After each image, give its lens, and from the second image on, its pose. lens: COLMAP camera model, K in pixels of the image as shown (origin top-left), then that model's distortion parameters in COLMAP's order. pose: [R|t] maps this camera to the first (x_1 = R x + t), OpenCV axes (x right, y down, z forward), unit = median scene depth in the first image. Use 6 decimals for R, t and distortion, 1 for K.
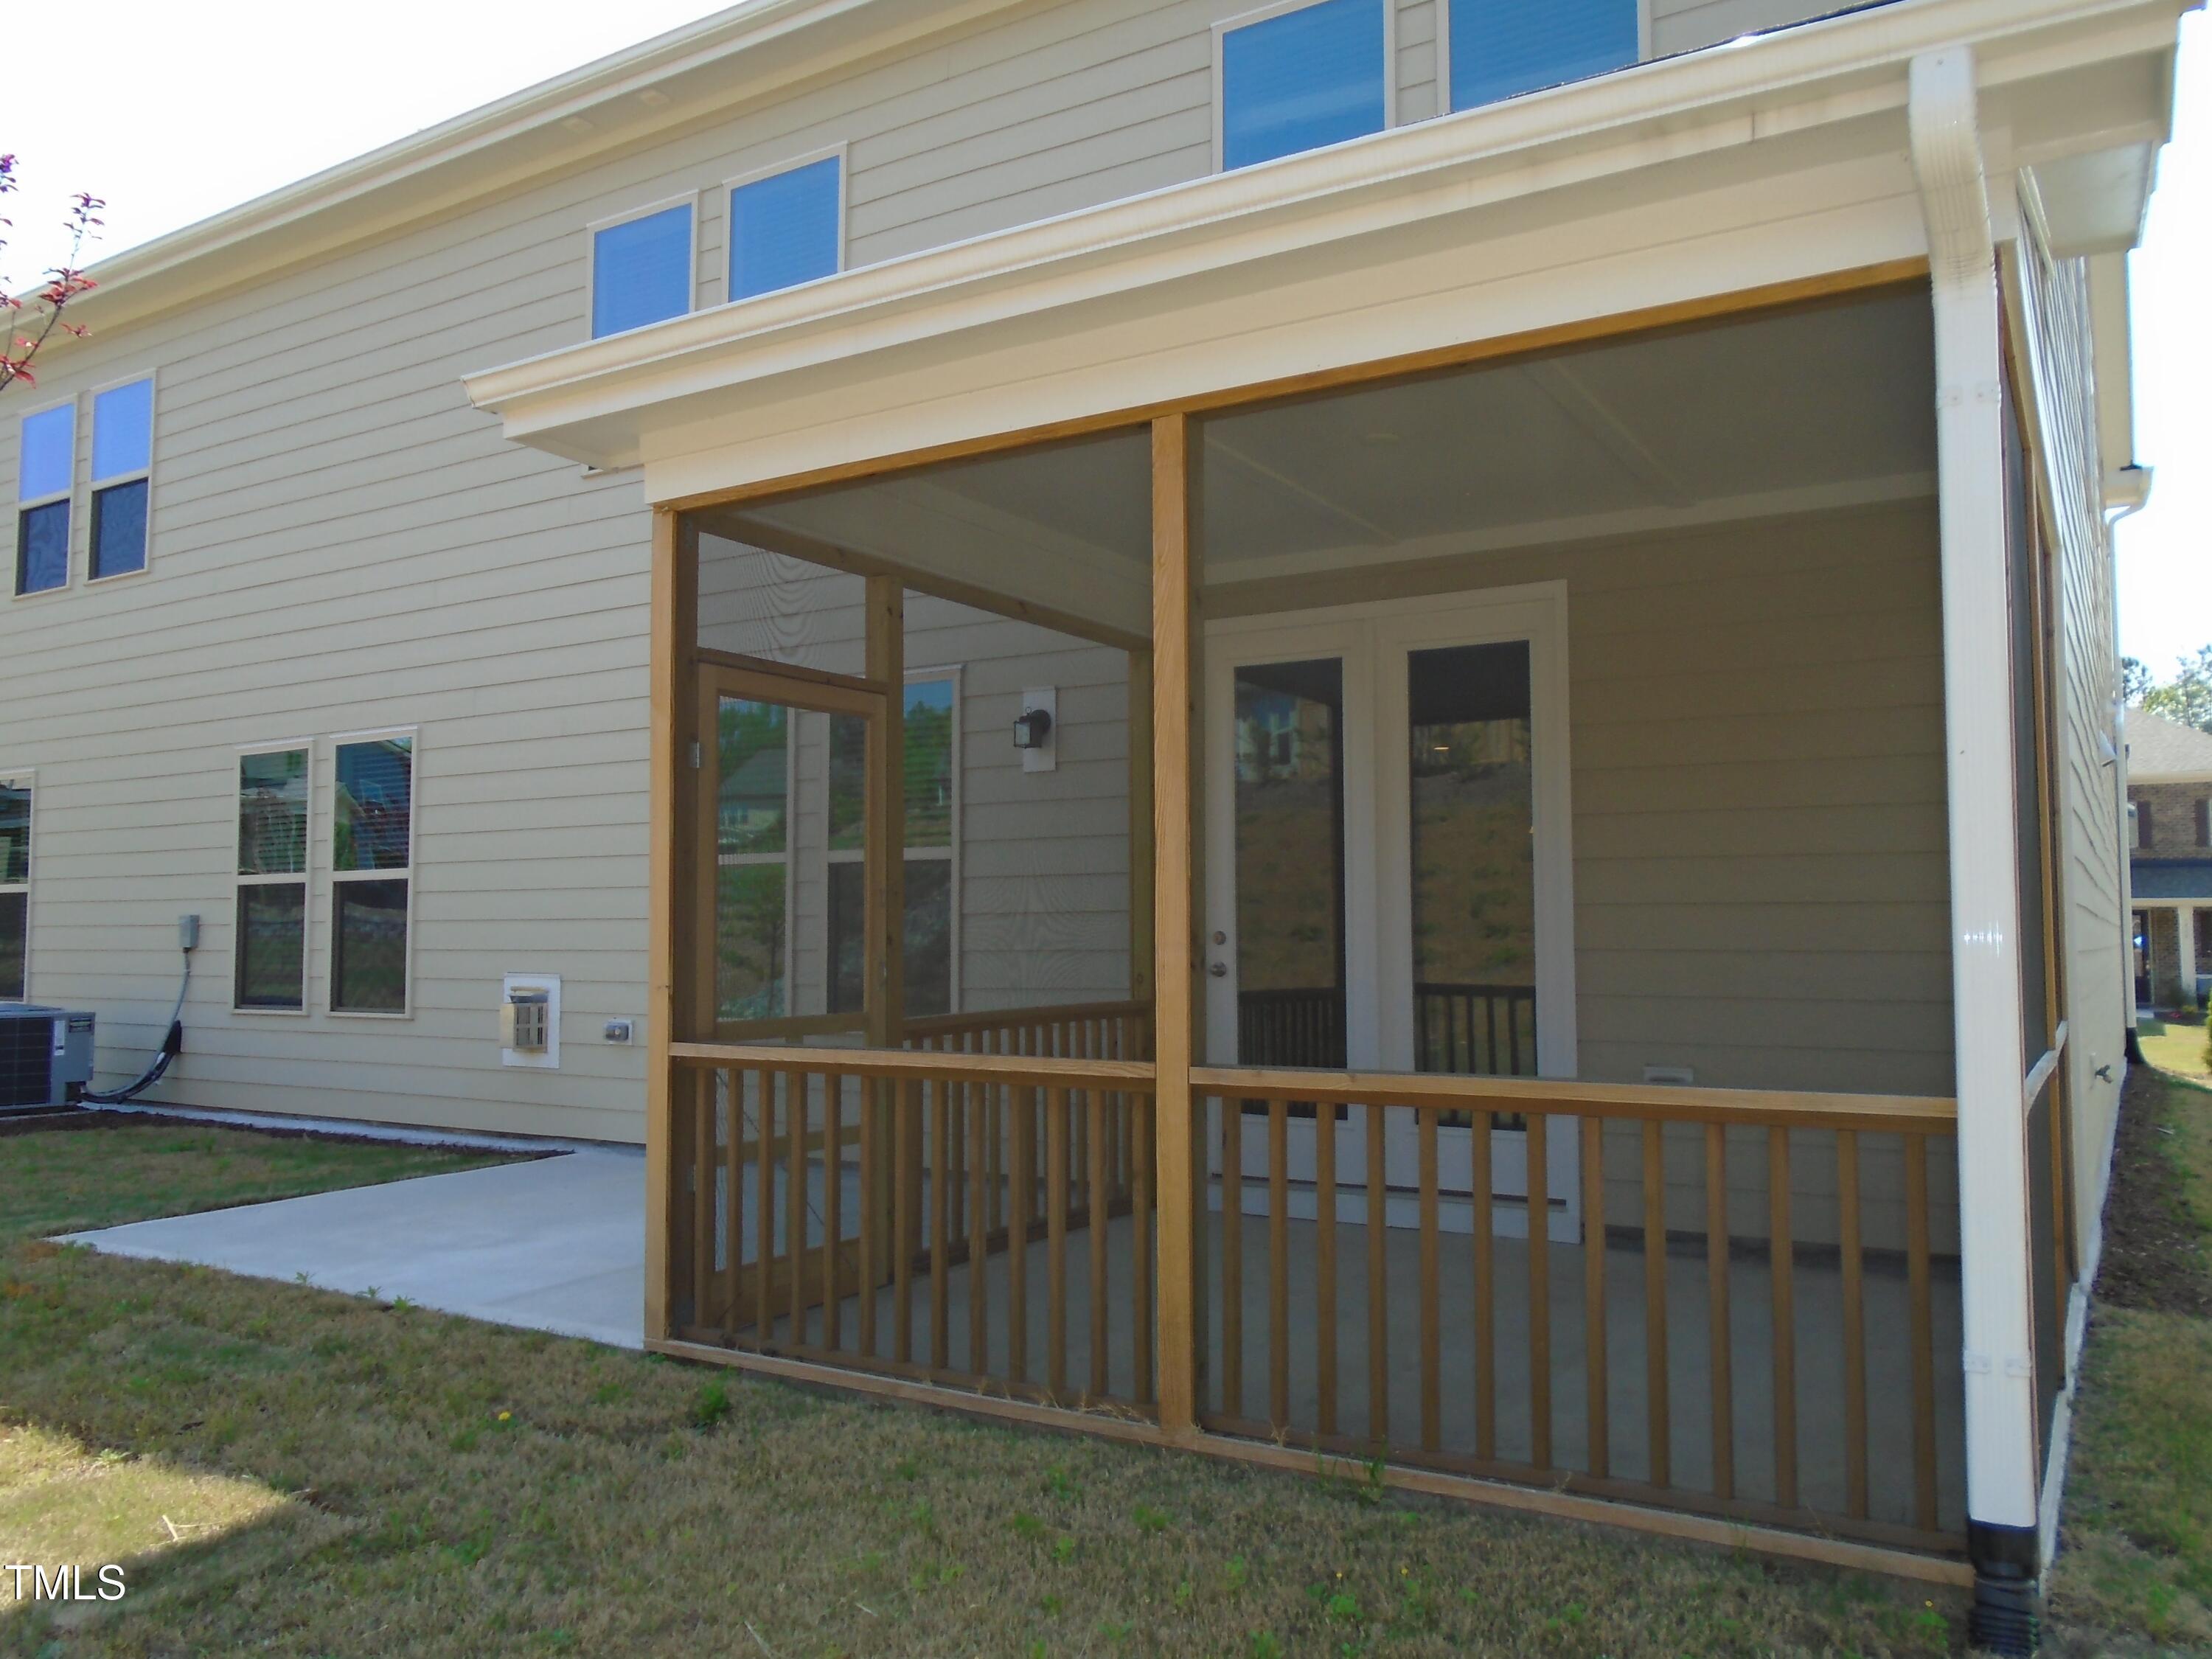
lens RADIAL K [[1679.1, 0, 1105.1], [0, 1679.1, 828.9], [0, 0, 1]] dist [0.000666, -0.001118]
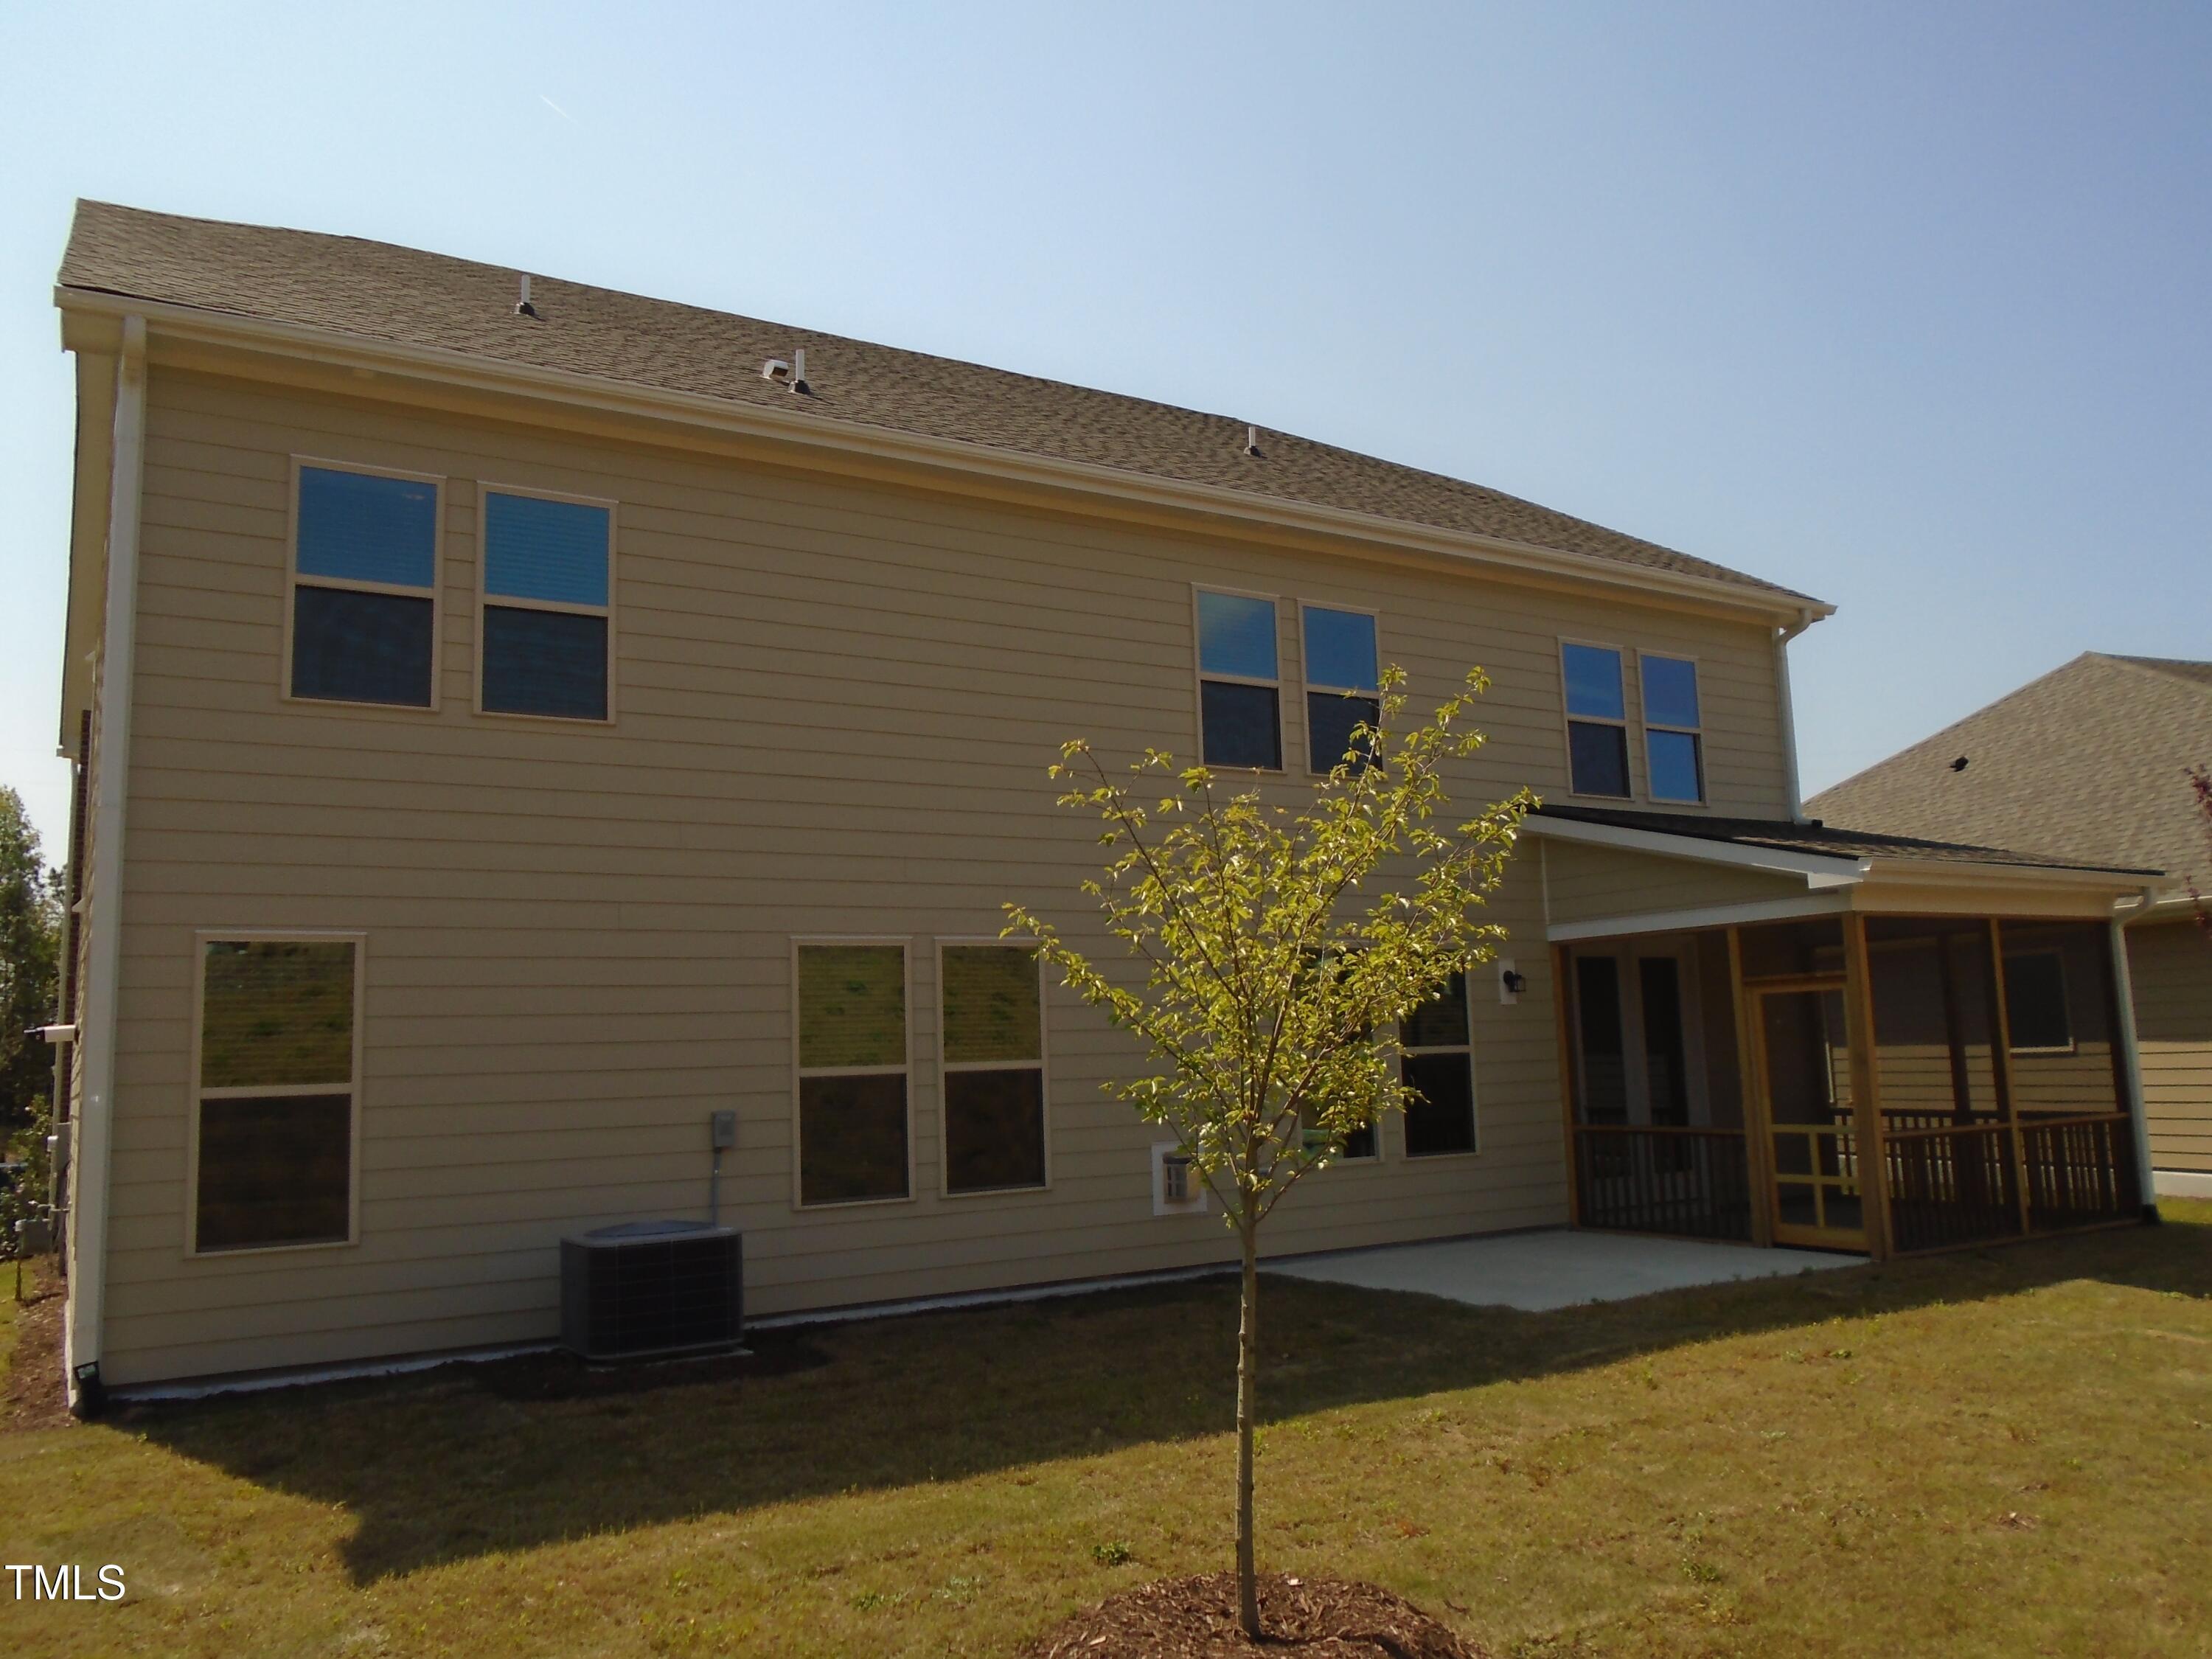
lens RADIAL K [[1679.1, 0, 1105.1], [0, 1679.1, 828.9], [0, 0, 1]] dist [0.000666, -0.001118]
pose [[0.447396, 0.109840, 0.887565, -1.350470], [-0.024305, 0.993556, -0.110705, -0.007160], [-0.894006, 0.027957, 0.447183, 0.404191]]
